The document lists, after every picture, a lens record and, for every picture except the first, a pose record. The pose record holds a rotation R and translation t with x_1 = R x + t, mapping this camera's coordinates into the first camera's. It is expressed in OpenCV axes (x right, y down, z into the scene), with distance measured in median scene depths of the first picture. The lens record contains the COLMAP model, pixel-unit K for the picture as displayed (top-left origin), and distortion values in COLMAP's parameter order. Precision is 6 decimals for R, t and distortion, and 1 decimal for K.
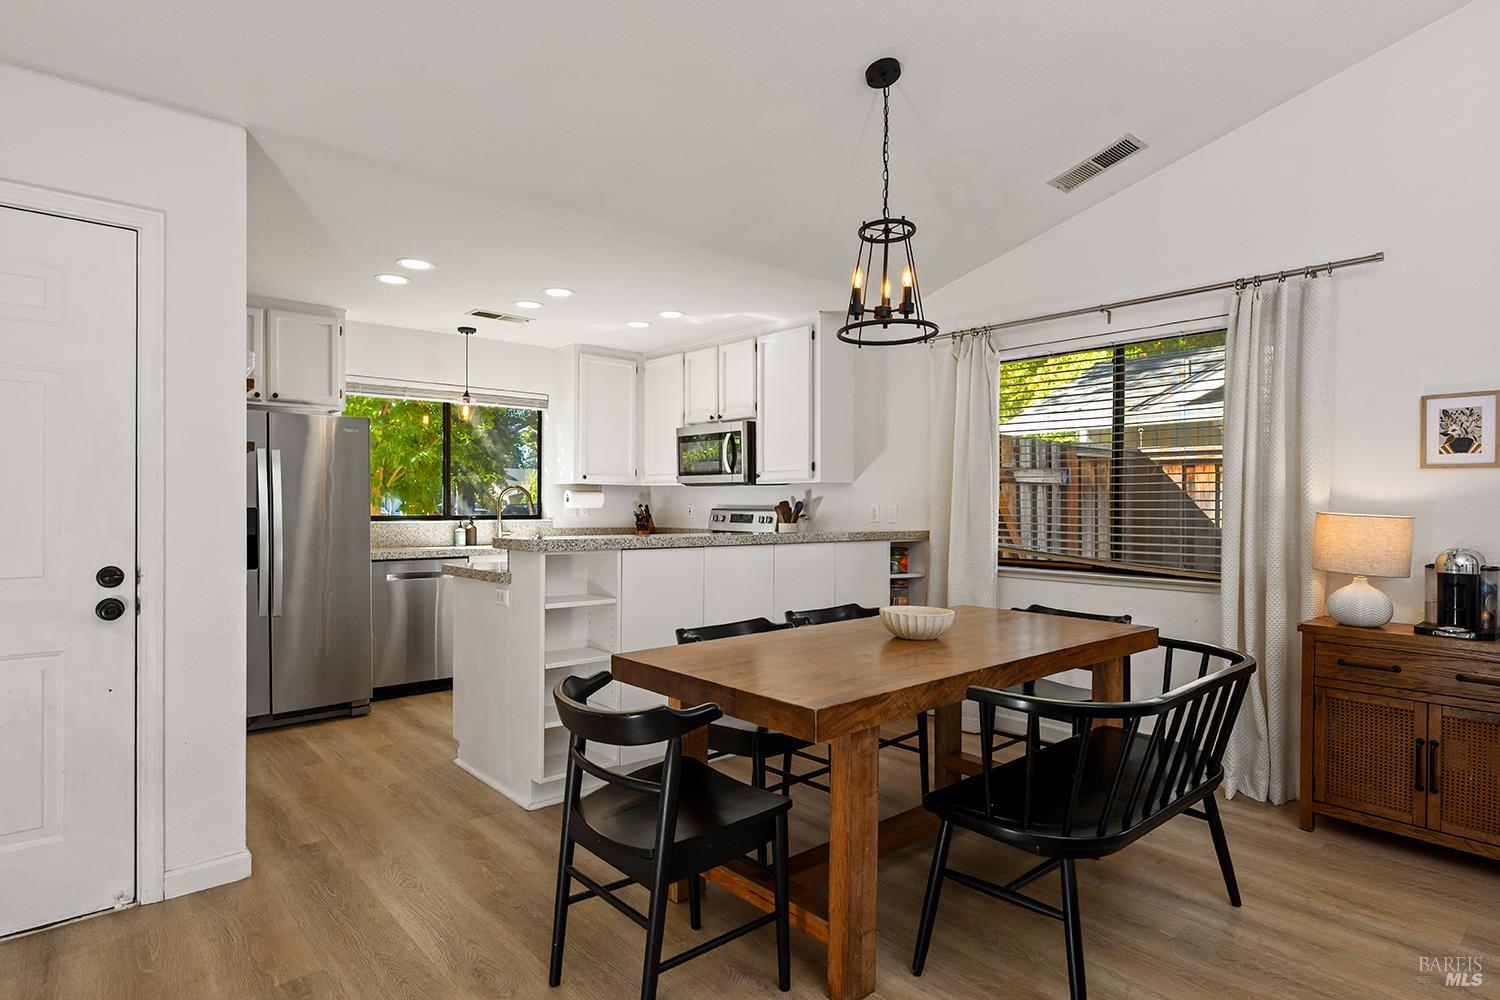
lens RADIAL K [[804.6, 0, 741.5], [0, 804.6, 508.2], [0, 0, 1]] dist [0.001672, 0.001045]
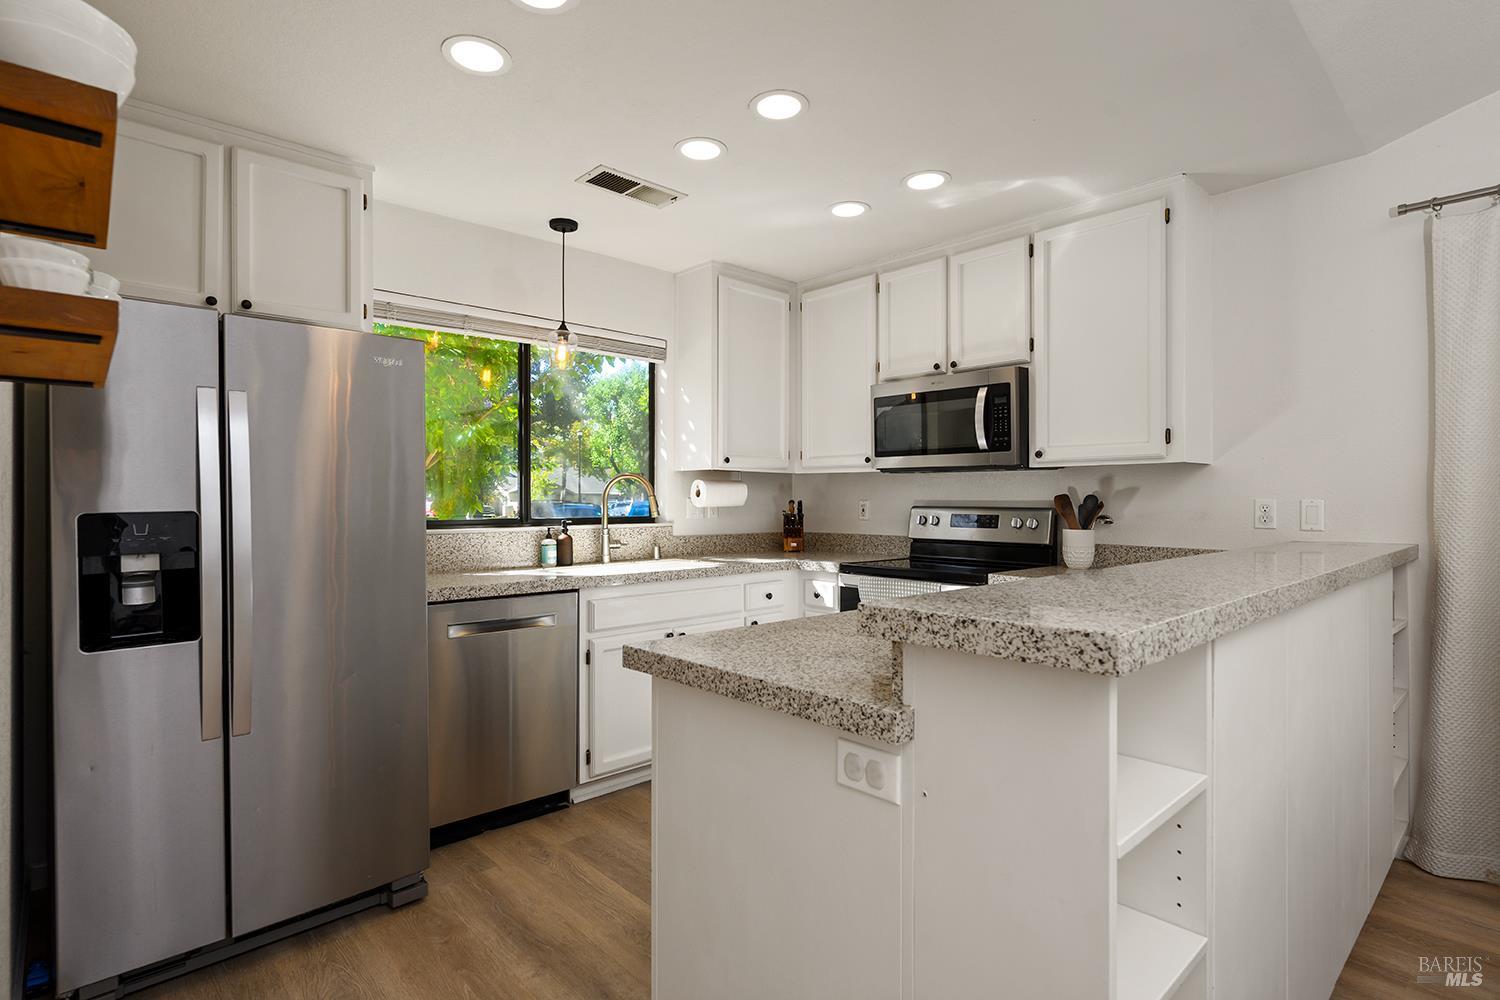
lens RADIAL K [[748.0, 0, 740.8], [0, 748.0, 499.3], [0, 0, 1]] dist [-0.001208, -0.001984]
pose [[0.999641, -0.003683, 0.026524, -0.211245], [0.003784, 0.999986, -0.003750, -0.003858], [-0.026510, 0.003849, 0.999641, 0.397854]]
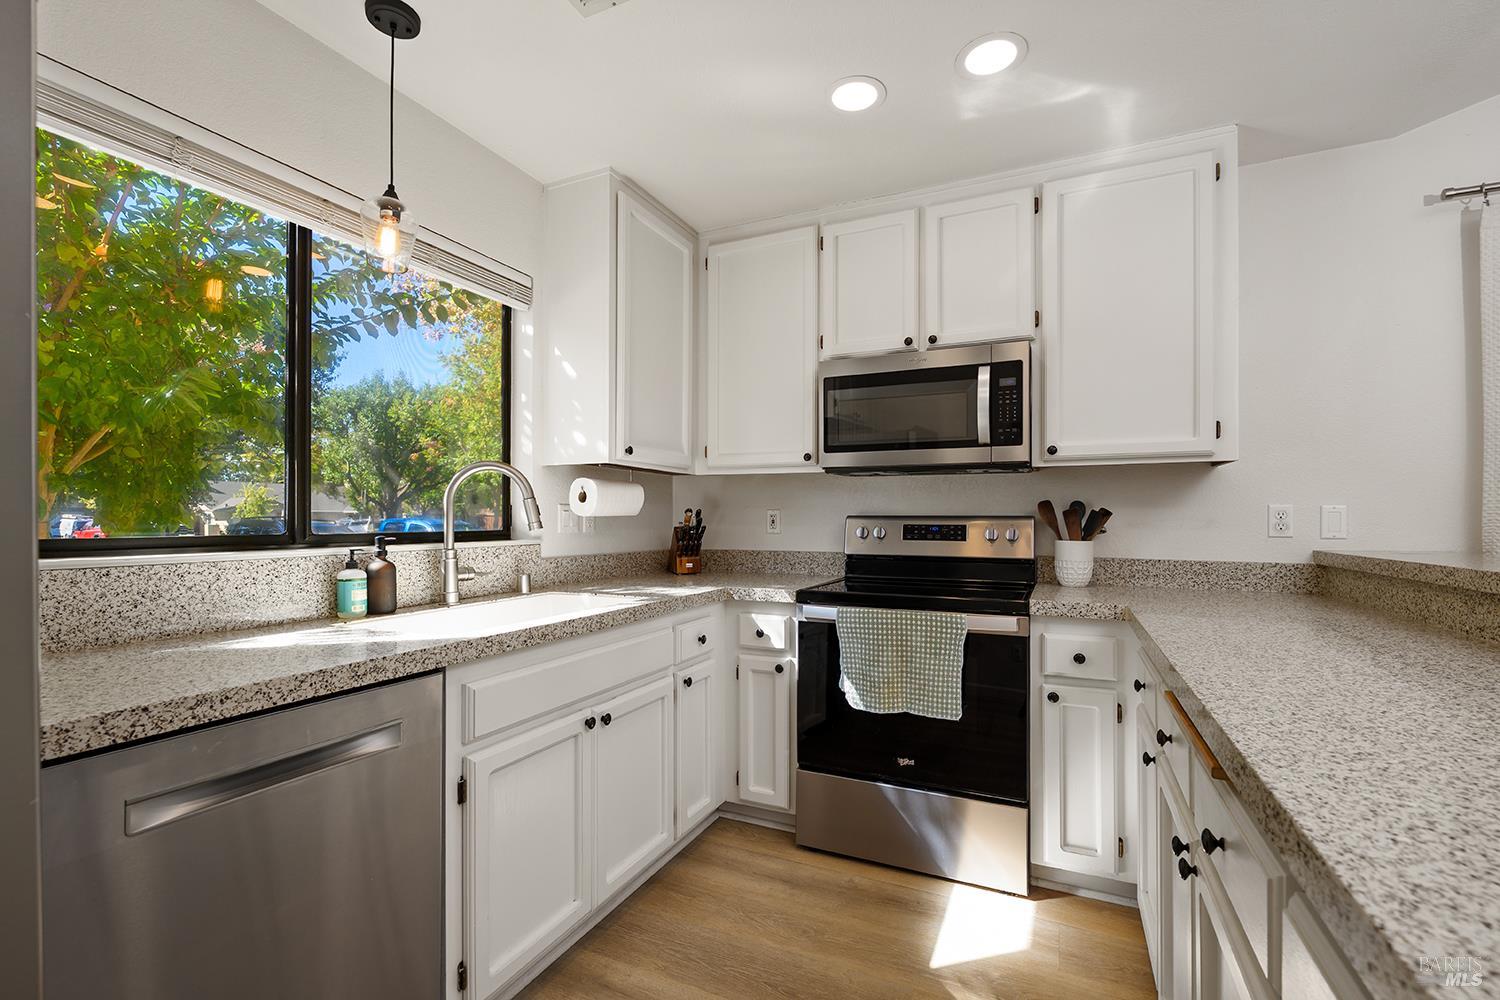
lens RADIAL K [[652.0, 0, 751.9], [0, 652.0, 516.0], [0, 0, 1]] dist [-0.006715, 0.000123]
pose [[0.913065, -0.001076, 0.407812, -0.302698], [0.003965, 0.999973, -0.006240, 0.003234], [-0.407794, 0.007315, 0.913045, 0.651200]]
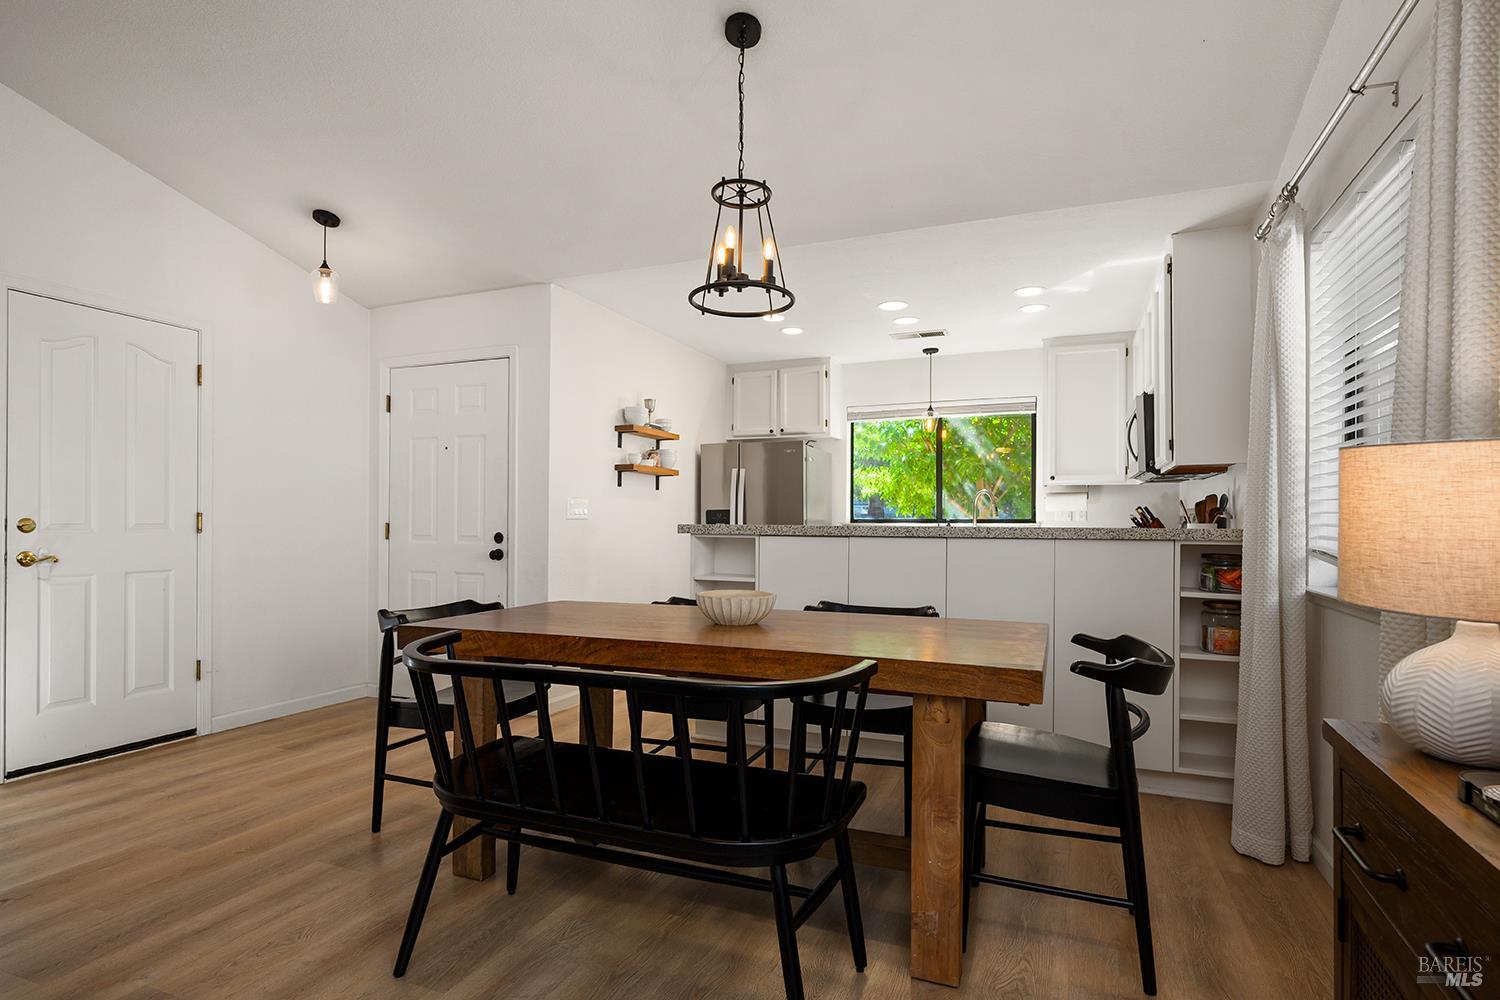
lens RADIAL K [[804.6, 0, 747.1], [0, 804.6, 511.6], [0, 0, 1]] dist [0.001672, 0.001045]
pose [[0.439671, -0.014668, -0.898039, 0.516541], [-0.007729, 0.999768, -0.020114, 0.022790], [0.898126, 0.015785, 0.439456, 0.280483]]
